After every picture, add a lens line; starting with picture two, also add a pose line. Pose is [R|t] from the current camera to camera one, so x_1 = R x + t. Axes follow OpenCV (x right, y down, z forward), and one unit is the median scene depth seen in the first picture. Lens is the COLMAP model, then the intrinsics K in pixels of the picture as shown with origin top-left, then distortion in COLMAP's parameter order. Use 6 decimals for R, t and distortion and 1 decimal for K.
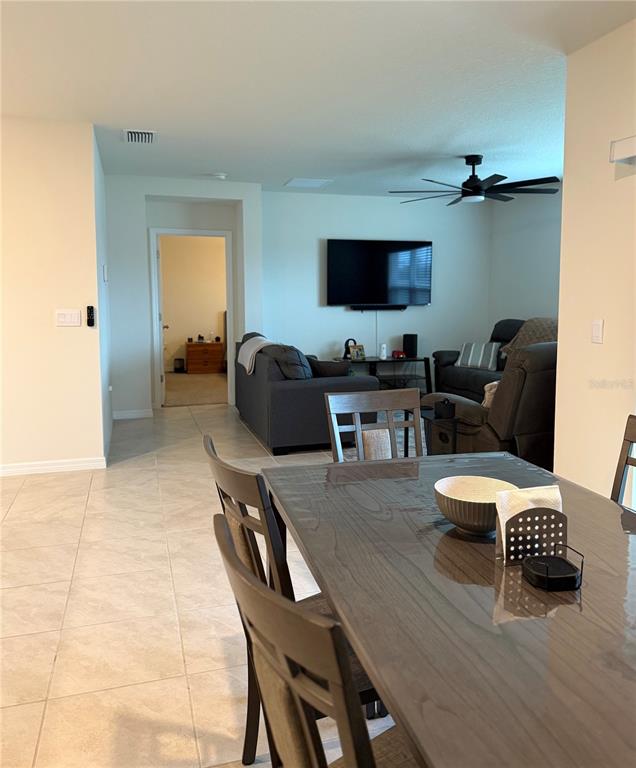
lens RADIAL K [[623.1, 0, 315.4], [0, 623.1, 348.6], [0, 0, 1]] dist [0.073759, -0.035979]
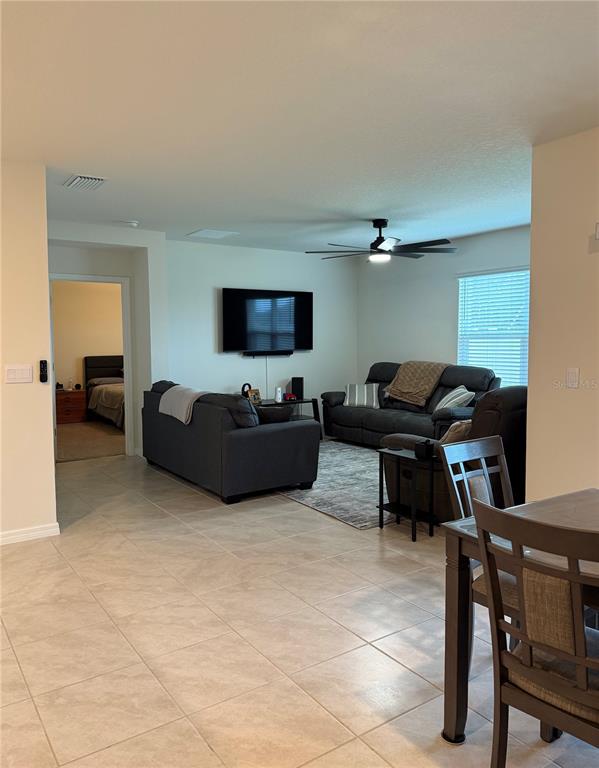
lens RADIAL K [[587.5, 0, 297.0], [0, 587.5, 375.2], [0, 0, 1]] dist [0.021709, -0.000008]
pose [[0.949838, -0.025021, 0.311741, -0.187214], [0.030883, 0.999427, -0.013879, -0.015001], [-0.311215, 0.022810, 0.950066, 0.042609]]
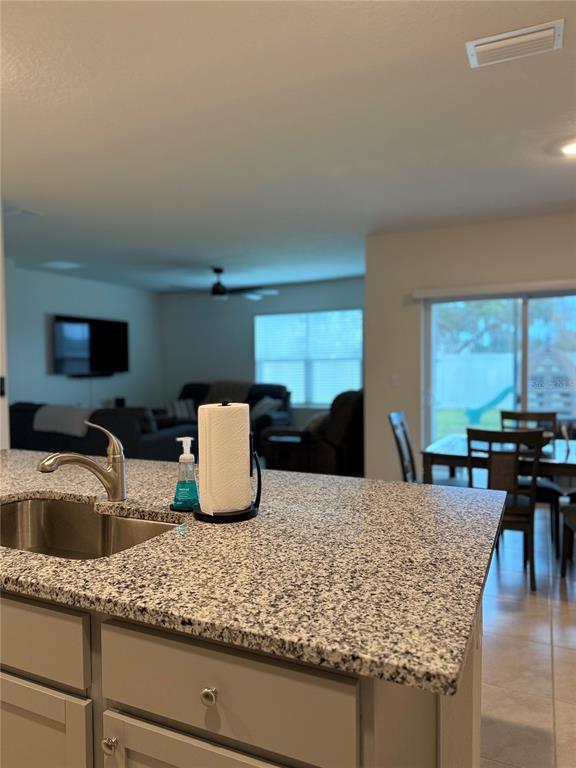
lens RADIAL K [[540.9, 0, 285.8], [0, 540.9, 382.6], [0, 0, 1]] dist [0.048520, -0.017591]
pose [[0.665548, -0.030649, 0.745726, -0.479382], [0.073247, 0.997015, -0.024395, -0.002208], [-0.742752, 0.070859, 0.665806, 0.064241]]
